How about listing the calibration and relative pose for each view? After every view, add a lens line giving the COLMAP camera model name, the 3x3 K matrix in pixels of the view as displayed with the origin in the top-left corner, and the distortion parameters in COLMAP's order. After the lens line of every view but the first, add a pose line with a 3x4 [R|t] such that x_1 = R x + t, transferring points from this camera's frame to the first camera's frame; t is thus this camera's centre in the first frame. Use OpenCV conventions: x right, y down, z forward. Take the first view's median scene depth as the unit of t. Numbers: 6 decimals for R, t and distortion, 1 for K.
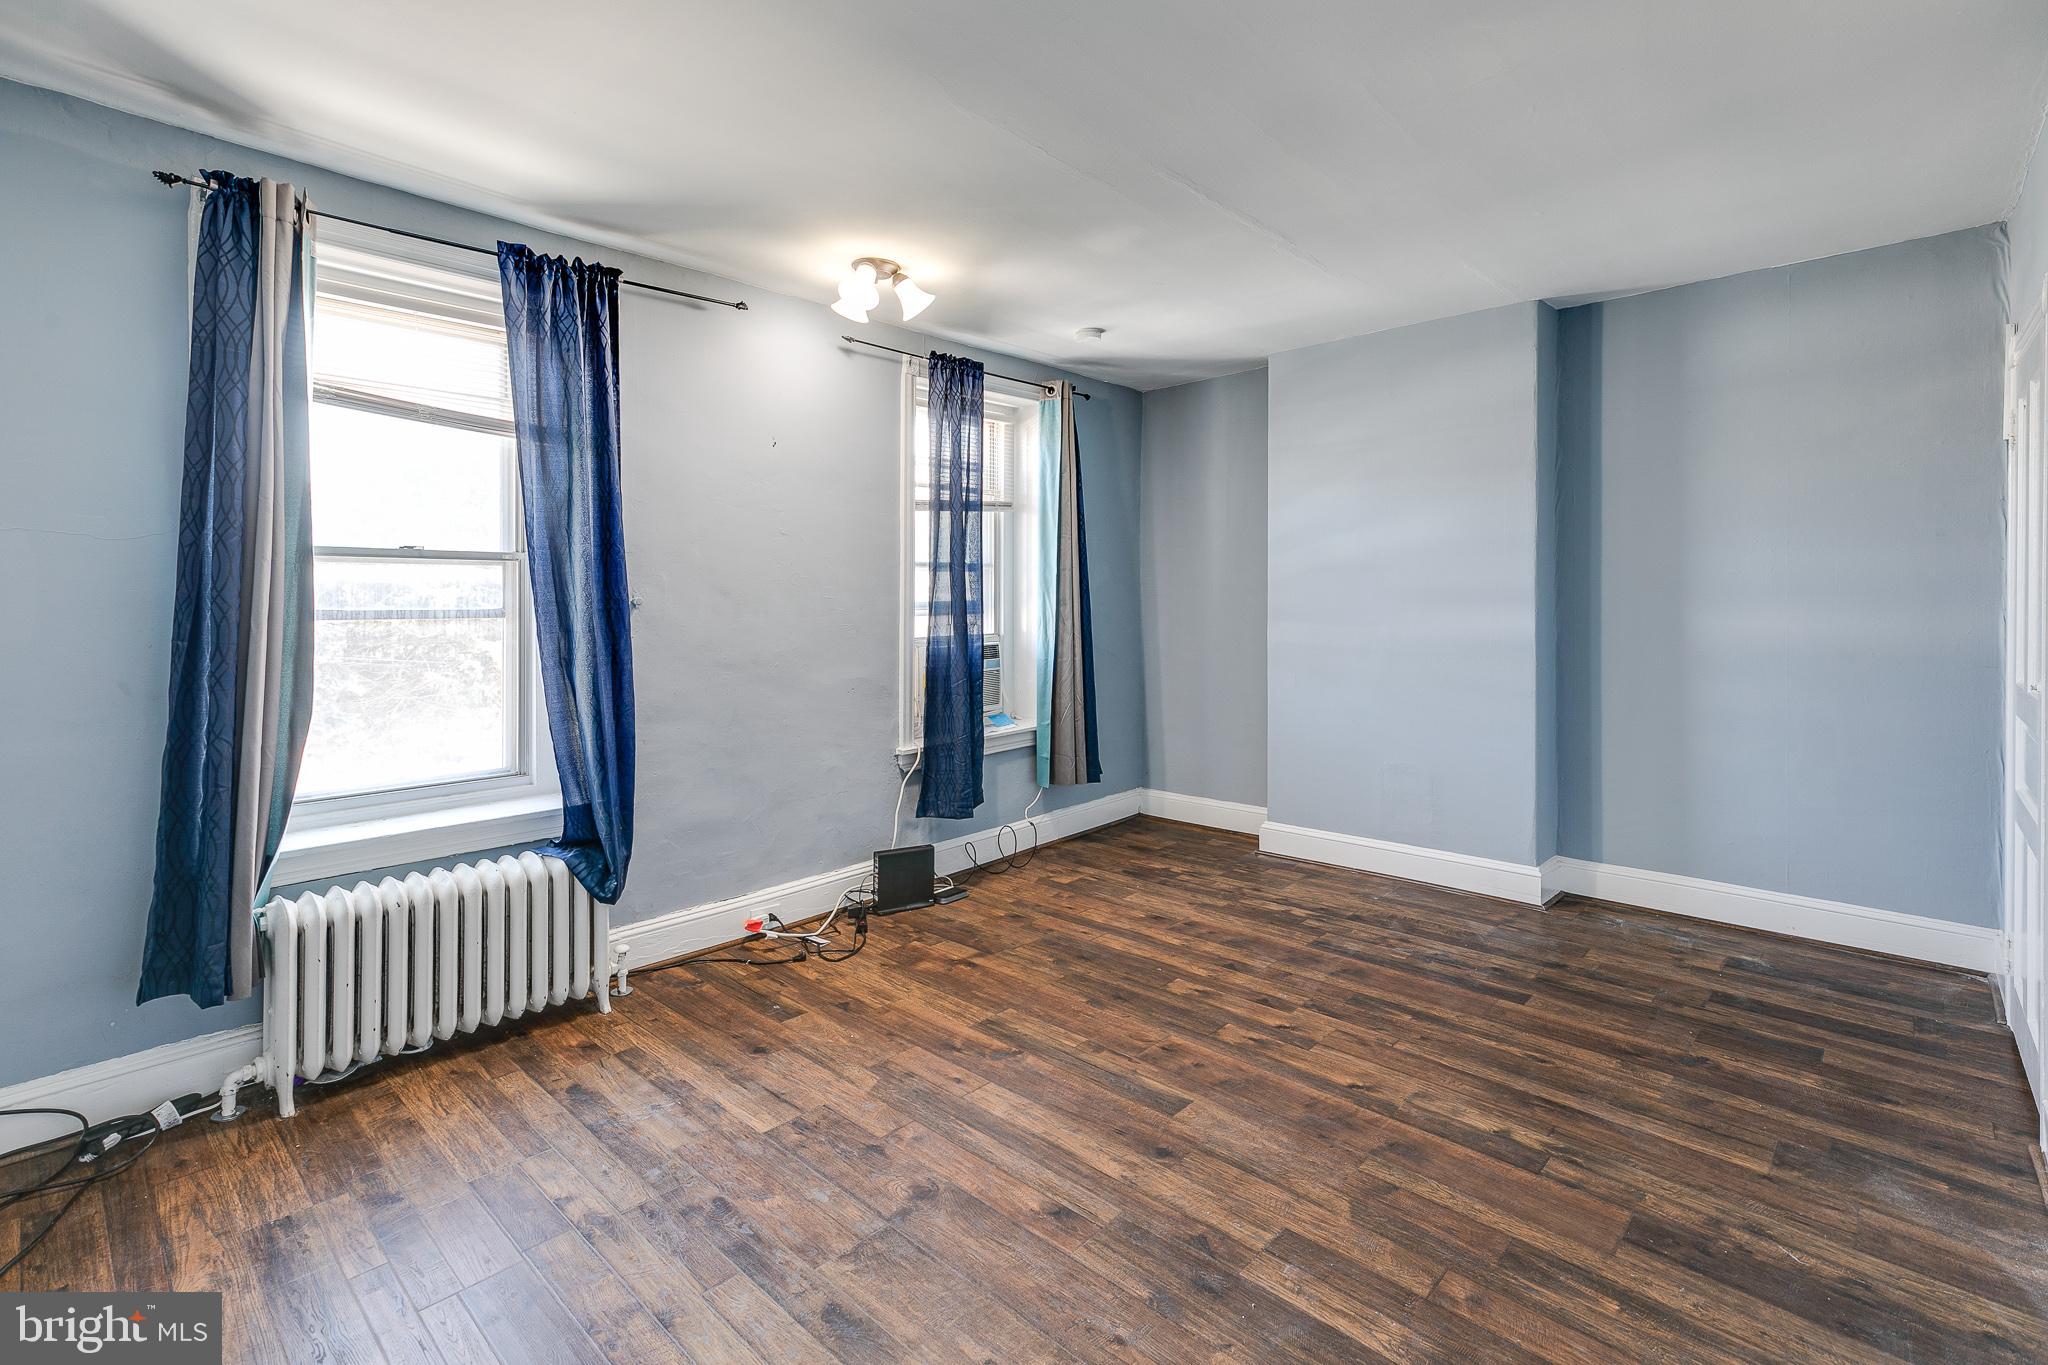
lens RADIAL K [[942.0, 0, 1022.7], [0, 942.0, 595.6], [0, 0, 1]] dist [0.000081, 0.000107]
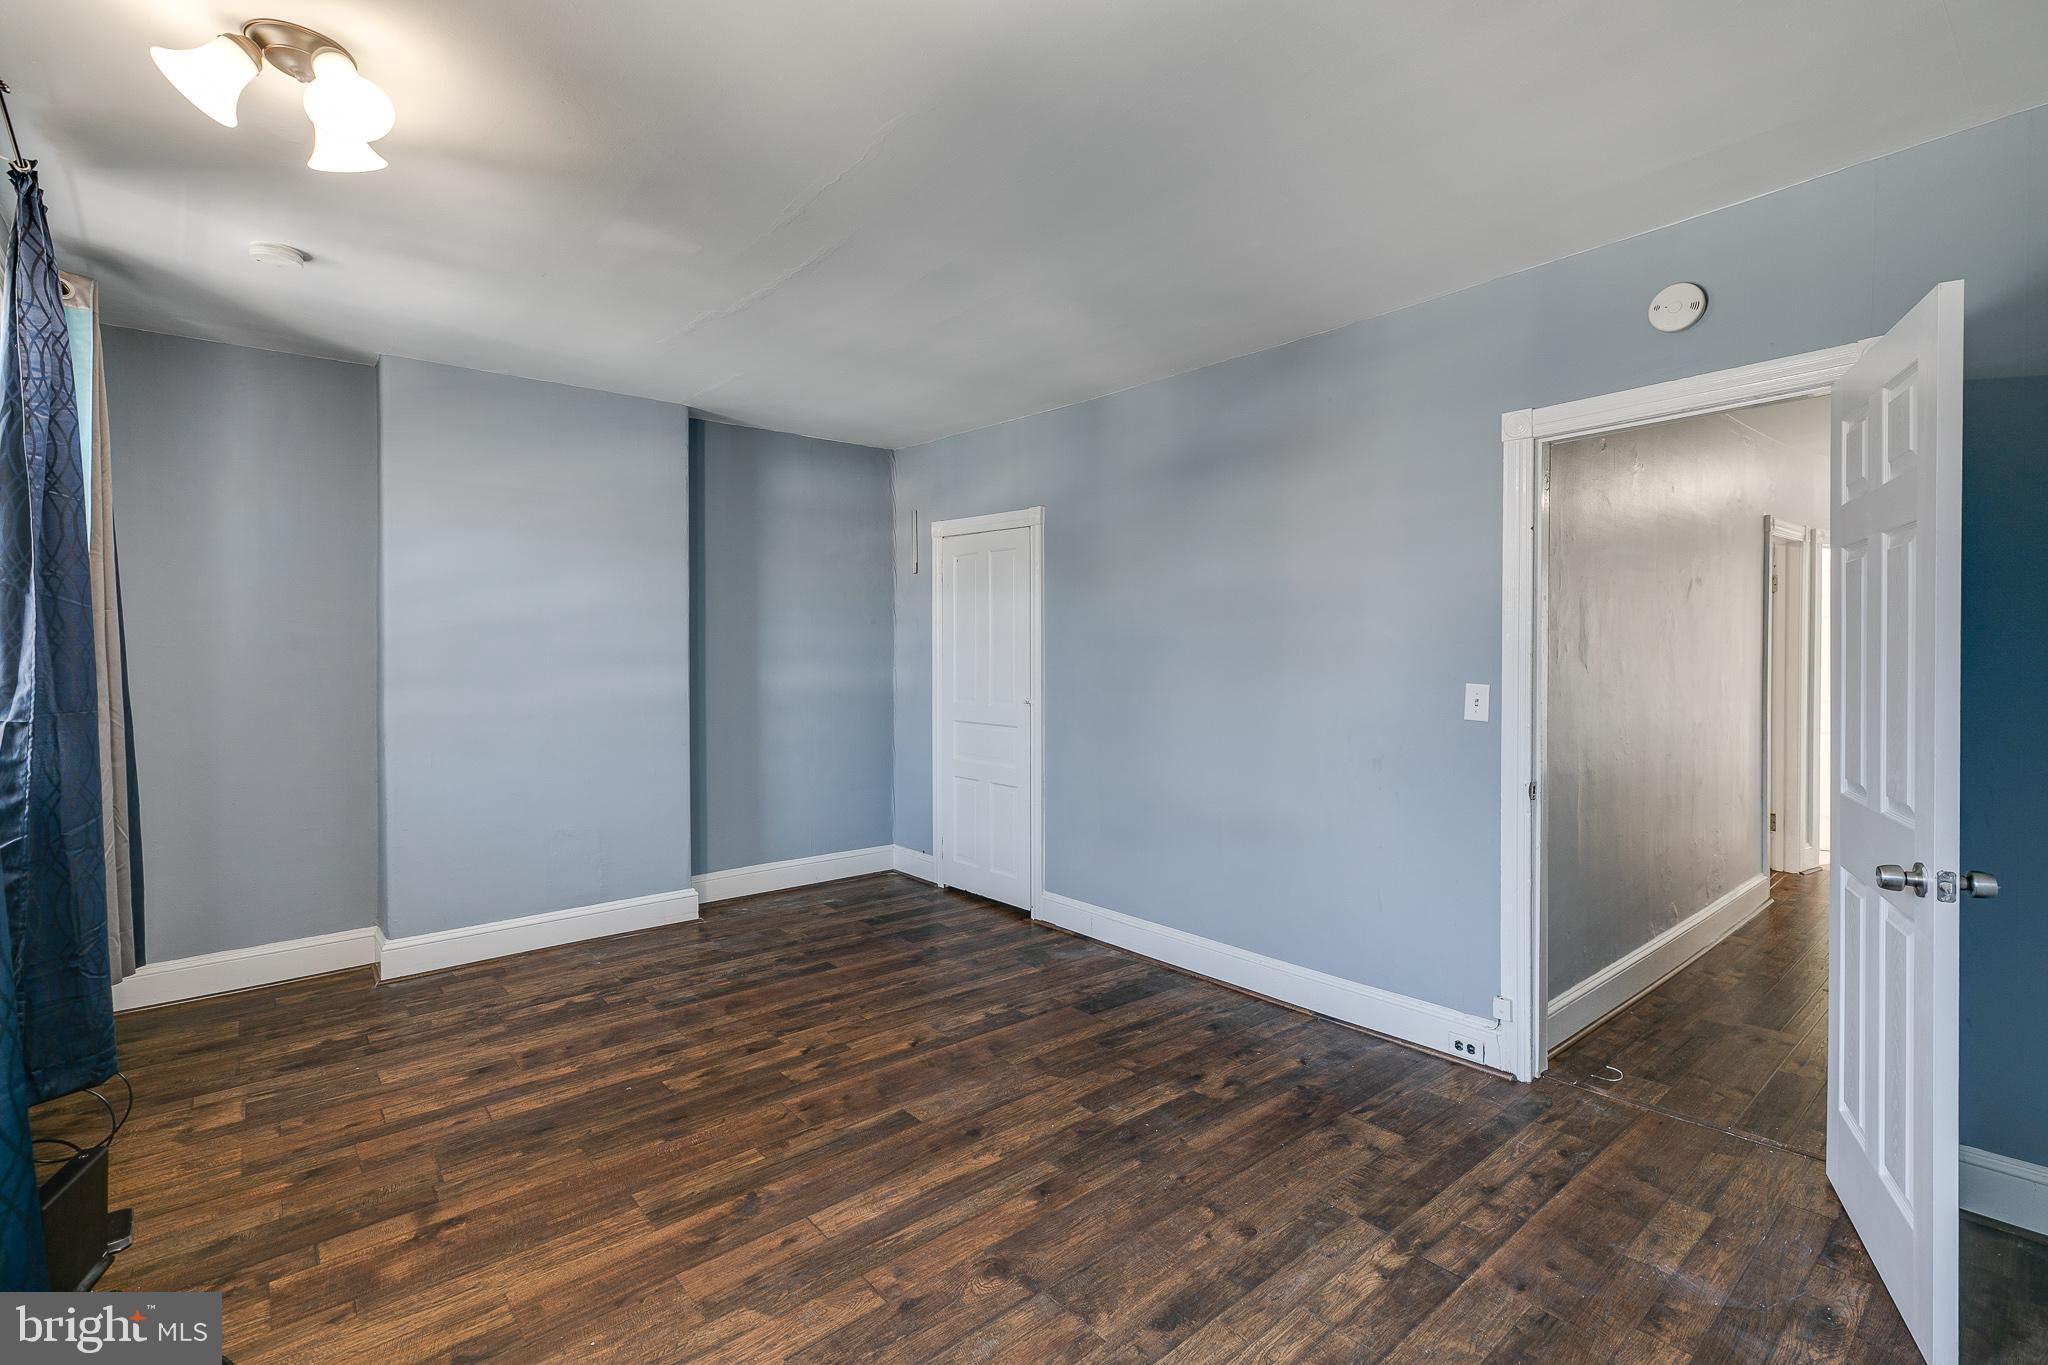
lens RADIAL K [[925.9, 0, 1024.0], [0, 925.9, 682.5], [0, 0, 1]] dist [0.001180, 0.000271]
pose [[0.110476, -0.028648, 0.993466, -0.746264], [0.001831, 0.999589, 0.028621, -0.001932], [-0.993877, -0.001343, 0.110483, 0.621472]]
